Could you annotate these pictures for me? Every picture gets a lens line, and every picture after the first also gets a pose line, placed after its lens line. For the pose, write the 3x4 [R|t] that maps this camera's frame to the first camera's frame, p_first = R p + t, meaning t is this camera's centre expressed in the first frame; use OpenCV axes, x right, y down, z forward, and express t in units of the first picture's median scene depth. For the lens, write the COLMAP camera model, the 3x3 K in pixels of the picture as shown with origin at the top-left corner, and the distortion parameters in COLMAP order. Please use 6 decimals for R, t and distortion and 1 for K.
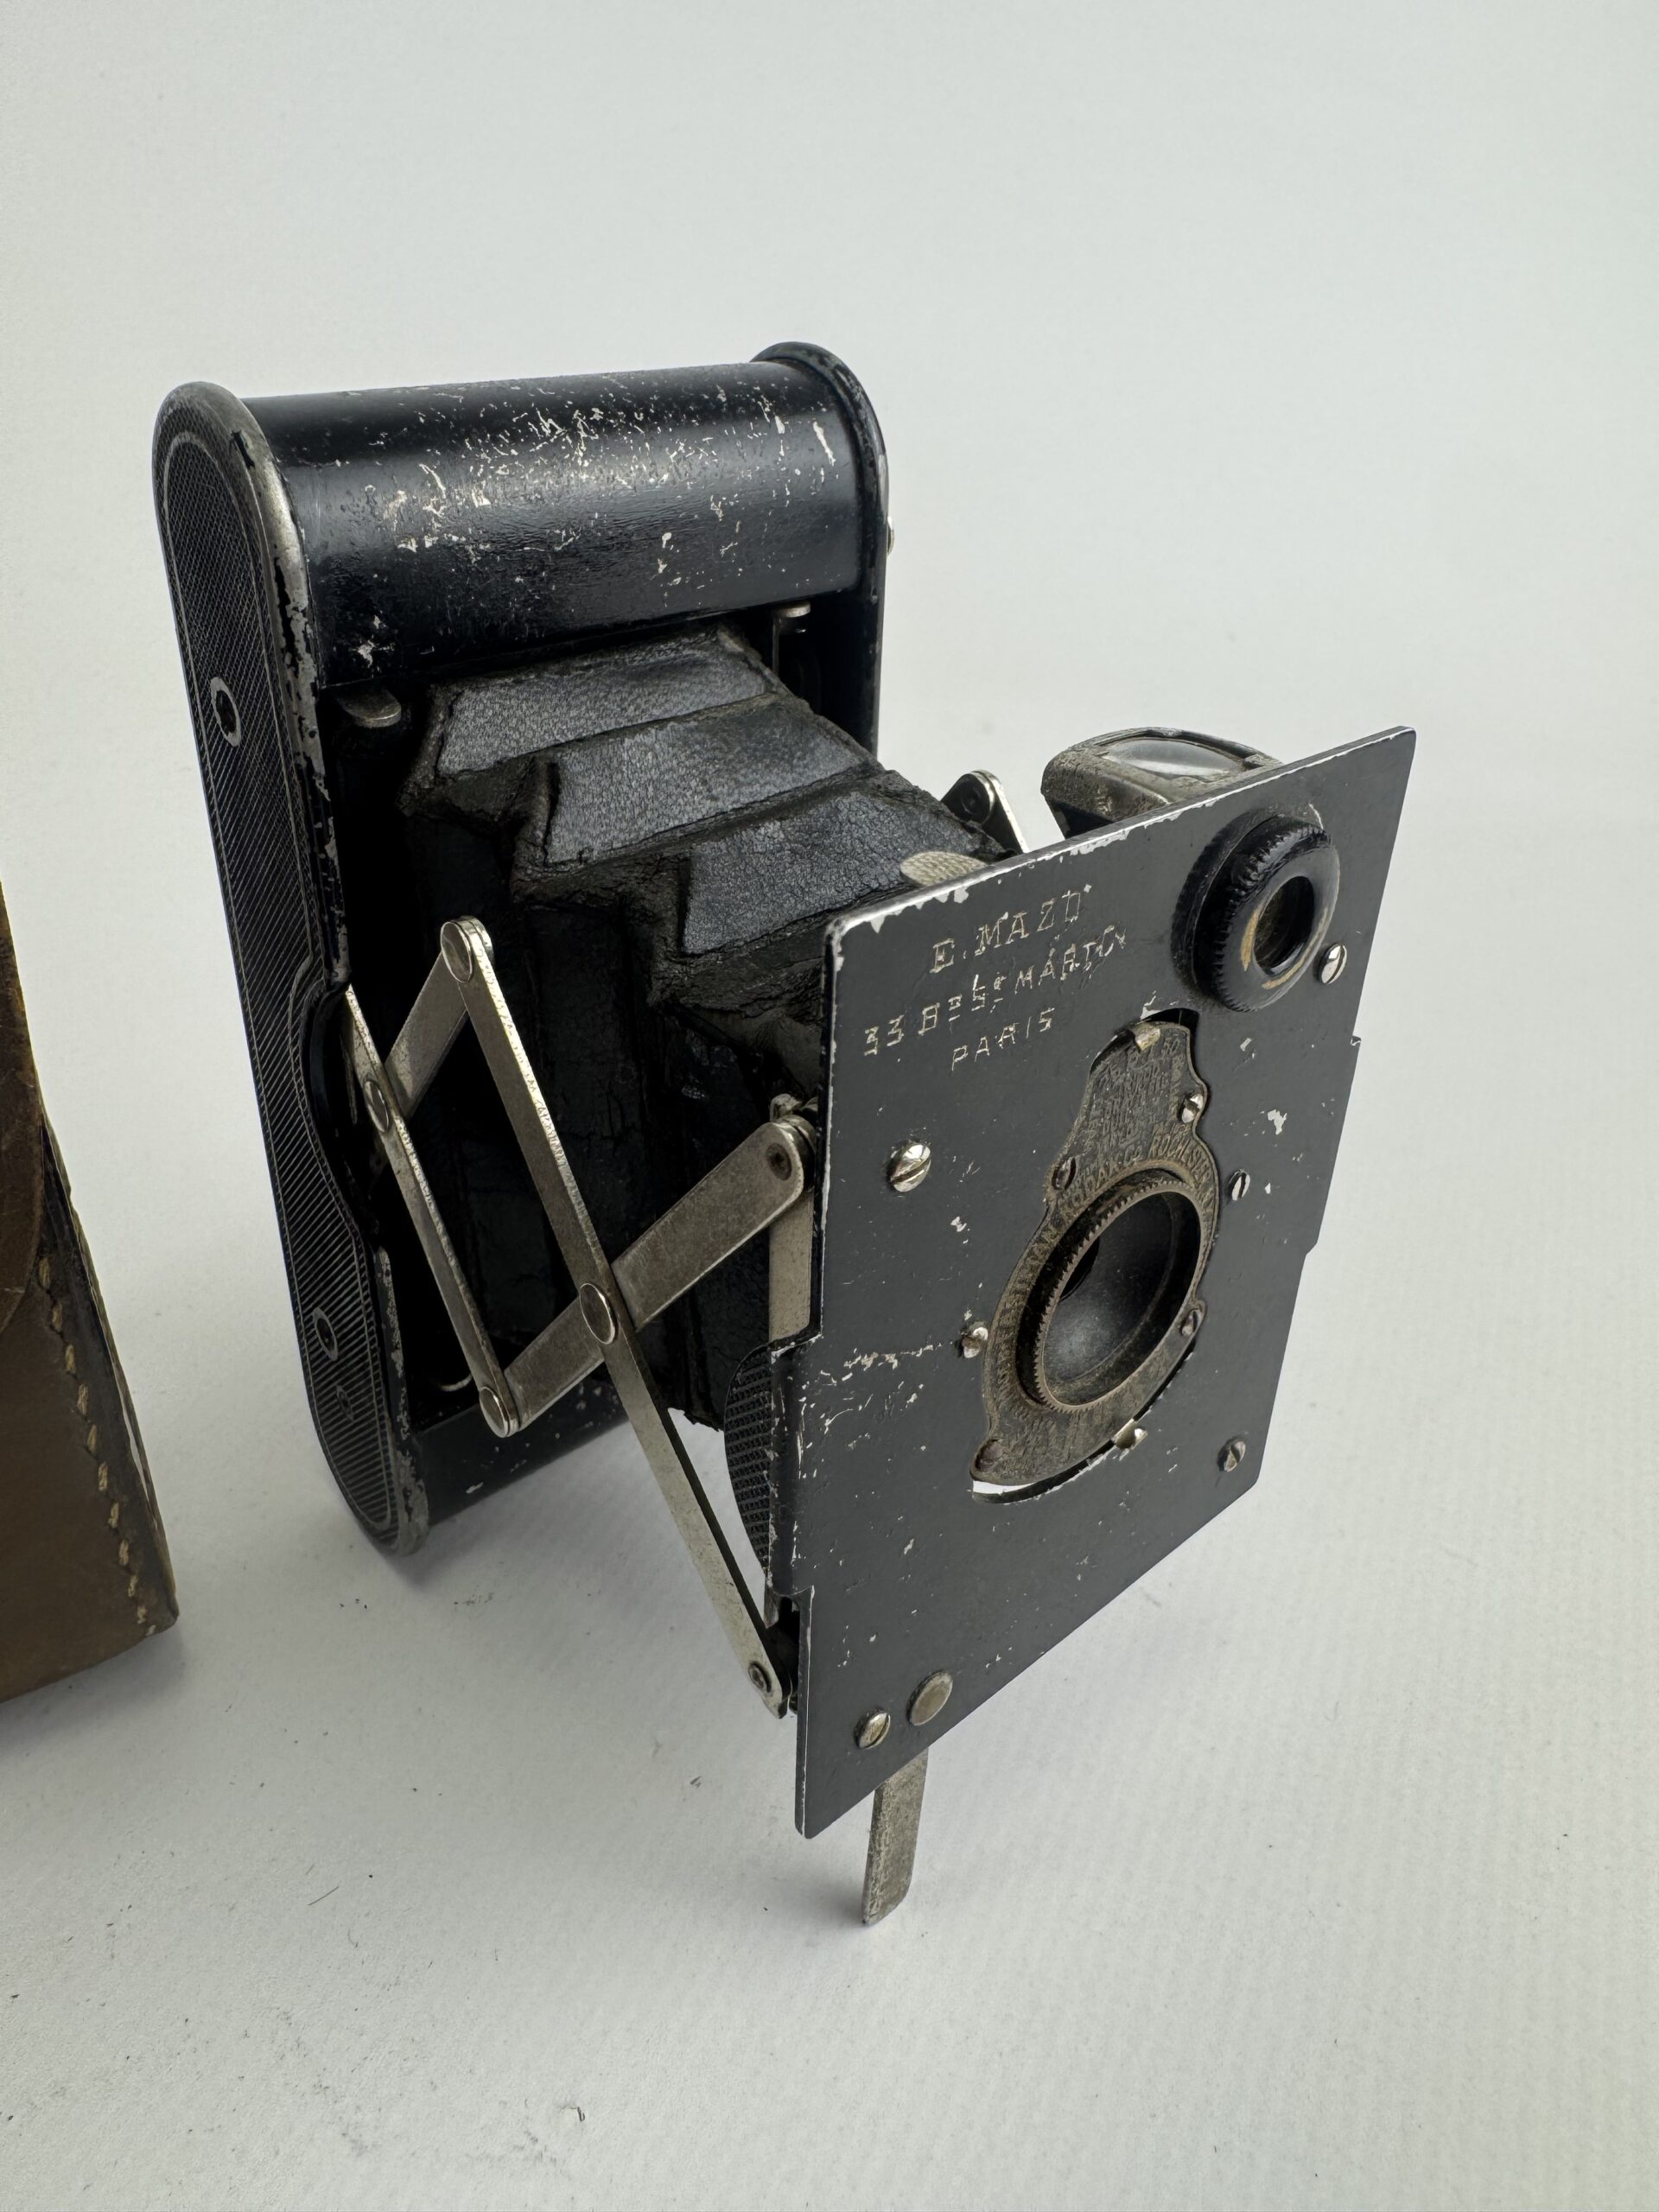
lens RADIAL K [[1545.1, 0, 820.3], [0, 1545.1, 1012.5], [0, 0, 1]] dist [-0.008624, -0.004081]
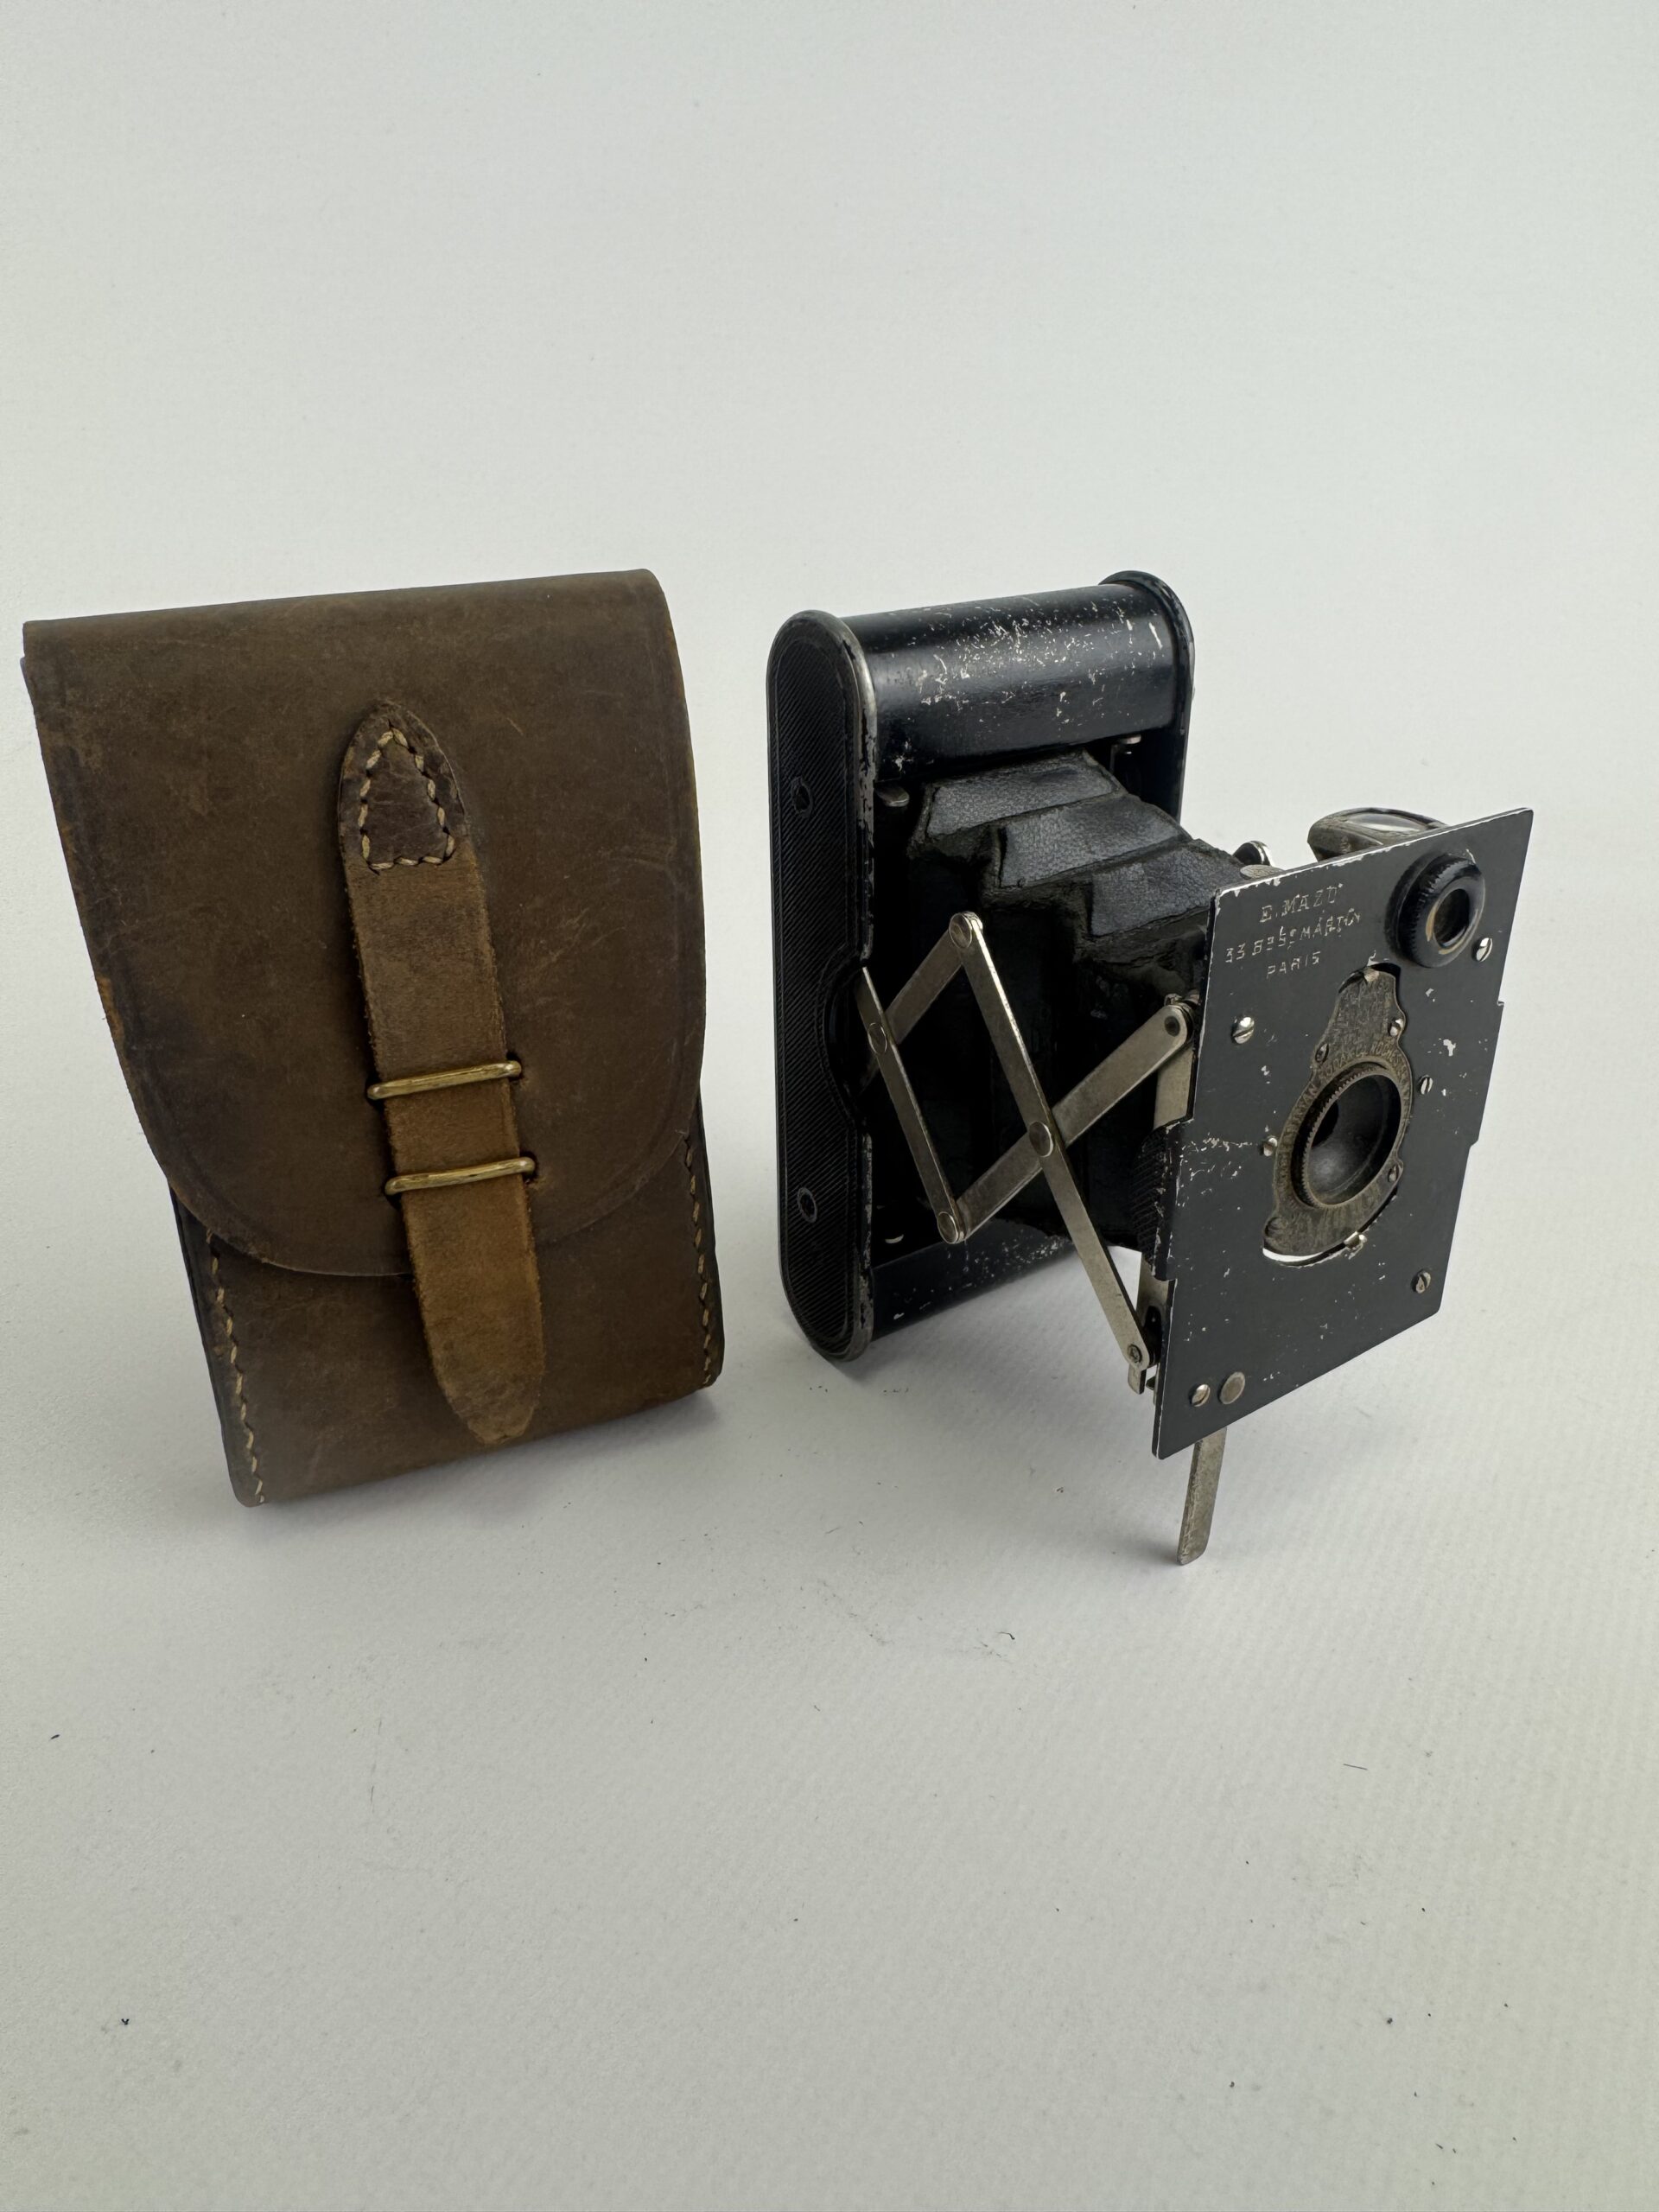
lens RADIAL K [[1545.1, 0, 838.4], [0, 1545.1, 1016.5], [0, 0, 1]] dist [-0.008624, -0.004081]
pose [[0.994317, 0.021327, -0.104298, -0.178341], [-0.029380, 0.996653, -0.076290, 0.182231], [0.102322, 0.078921, 0.991616, -0.690966]]
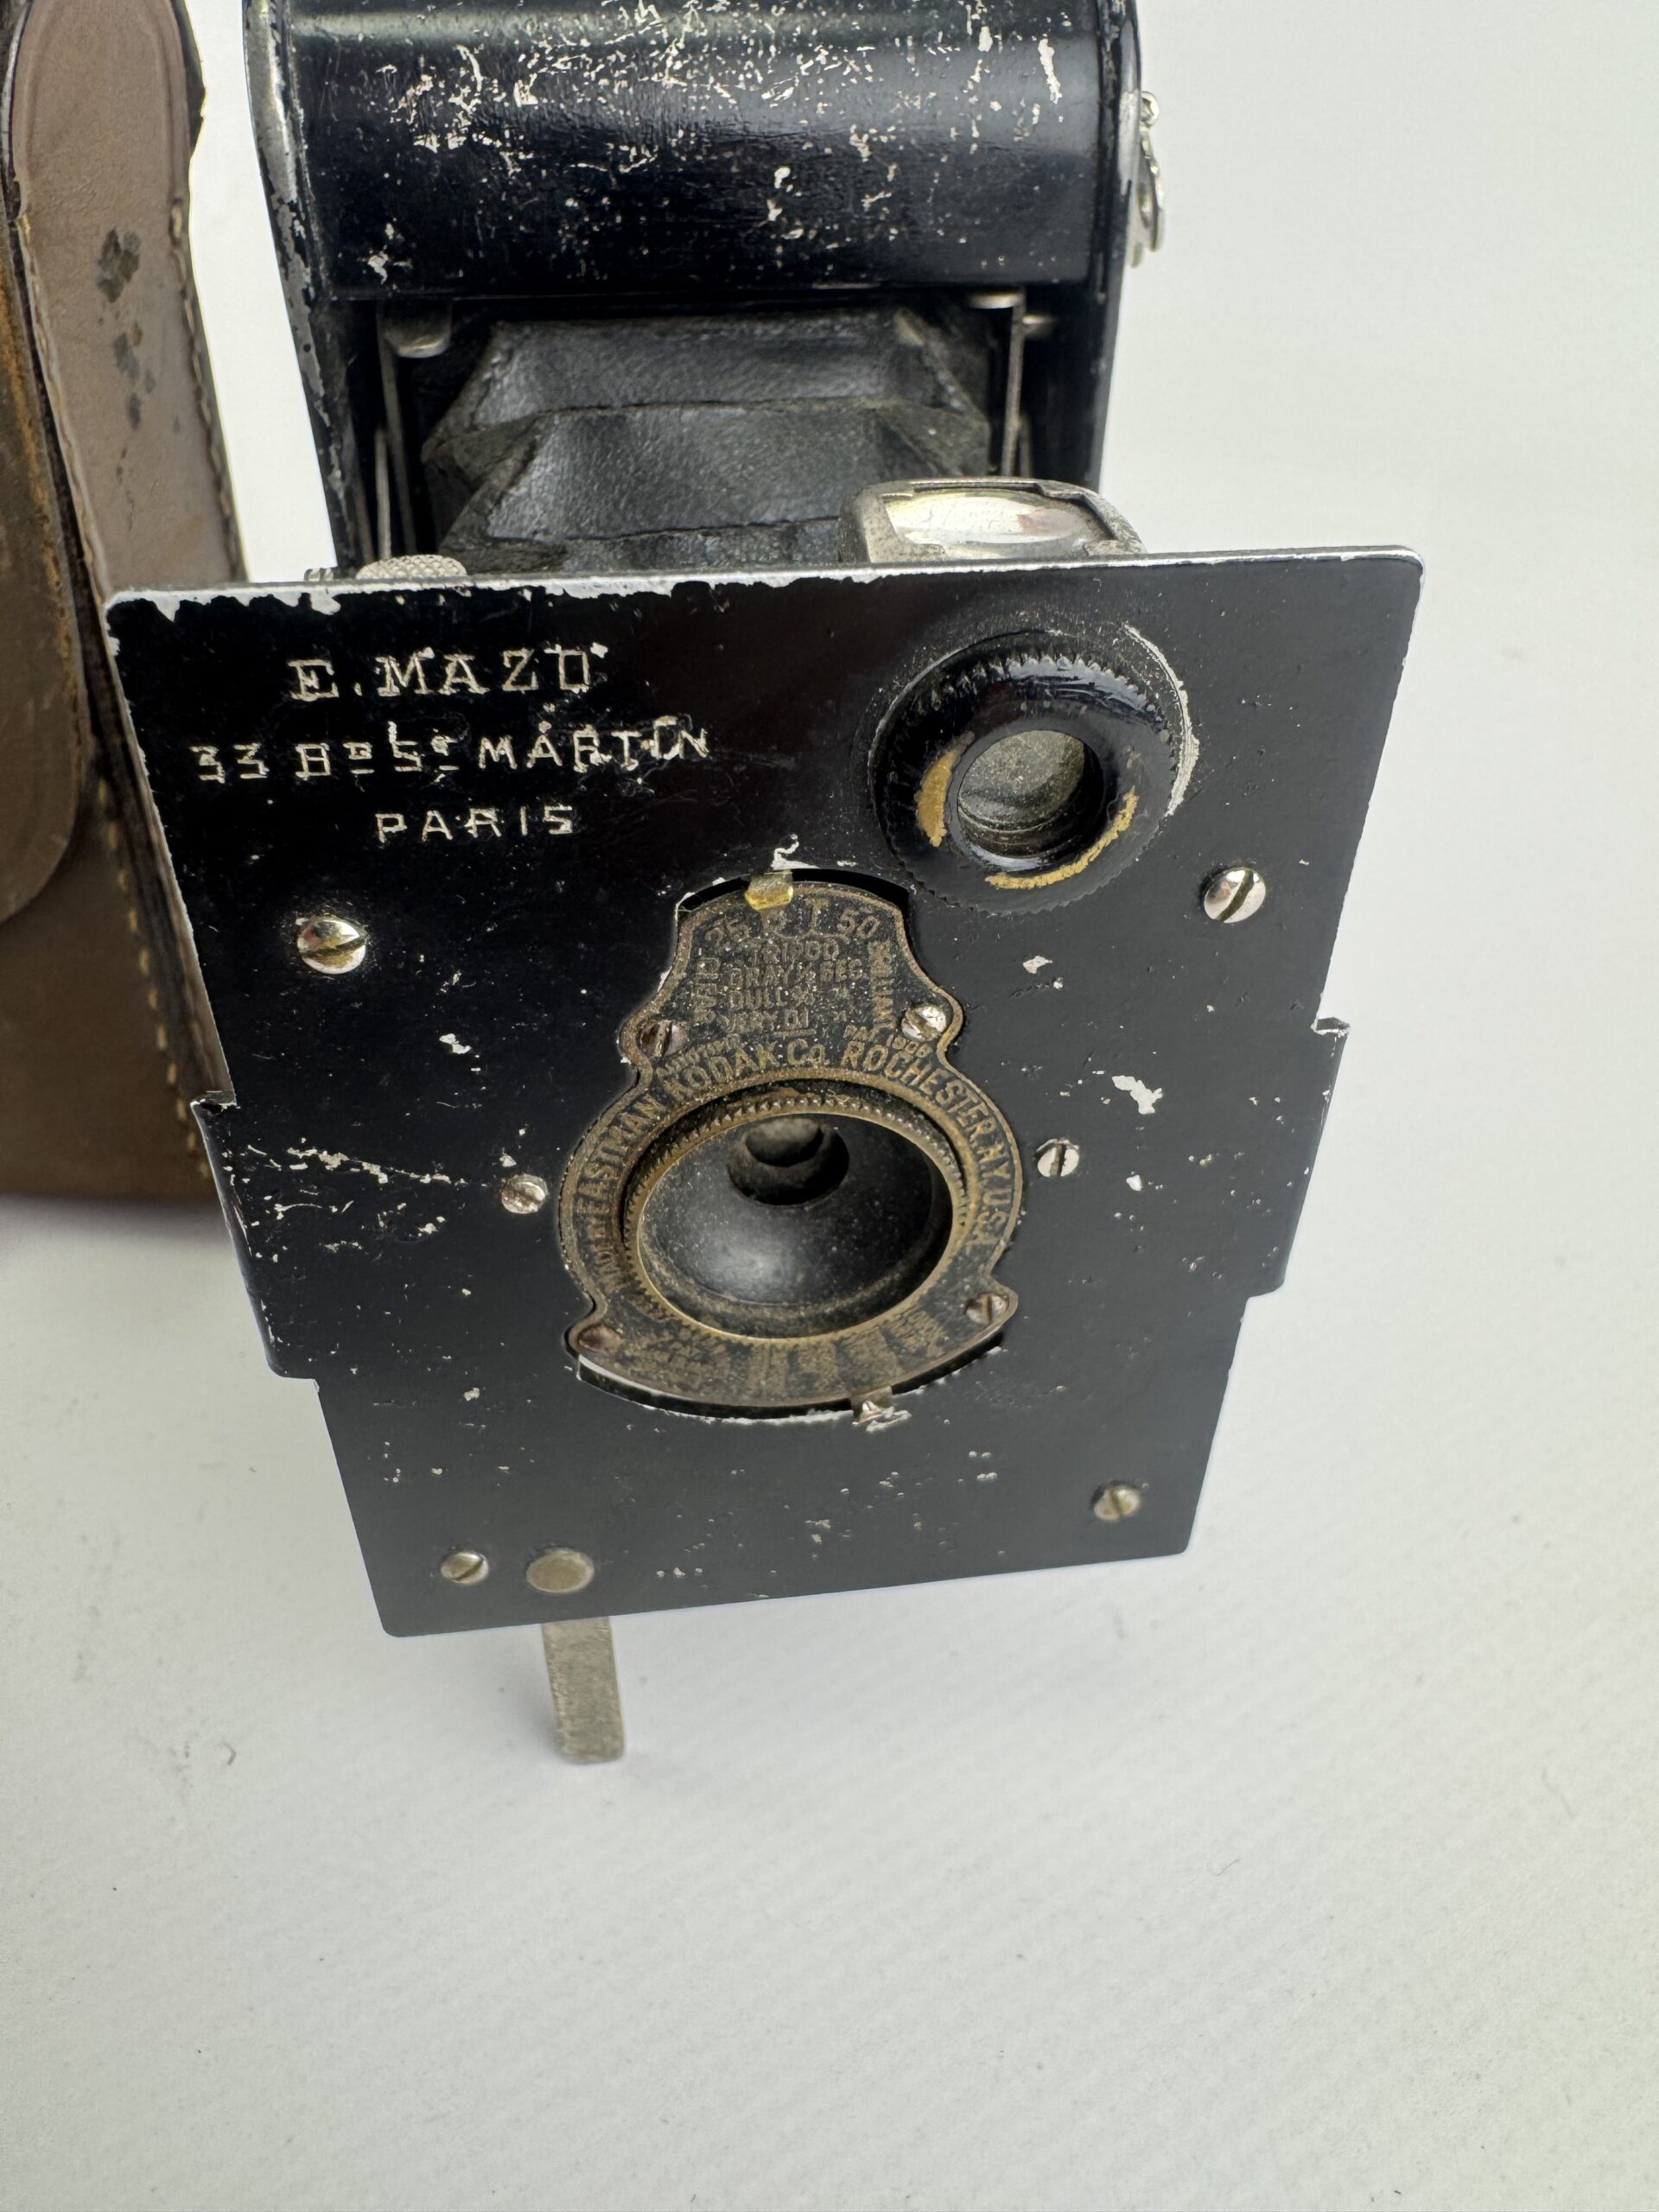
lens RADIAL K [[1545.1, 0, 846.8], [0, 1545.1, 1003.3], [0, 0, 1]] dist [-0.008624, -0.004081]
pose [[0.831523, 0.320836, -0.453469, 0.491453], [-0.255866, 0.945800, 0.199988, -0.074887], [0.493054, -0.050267, 0.868545, 0.329769]]
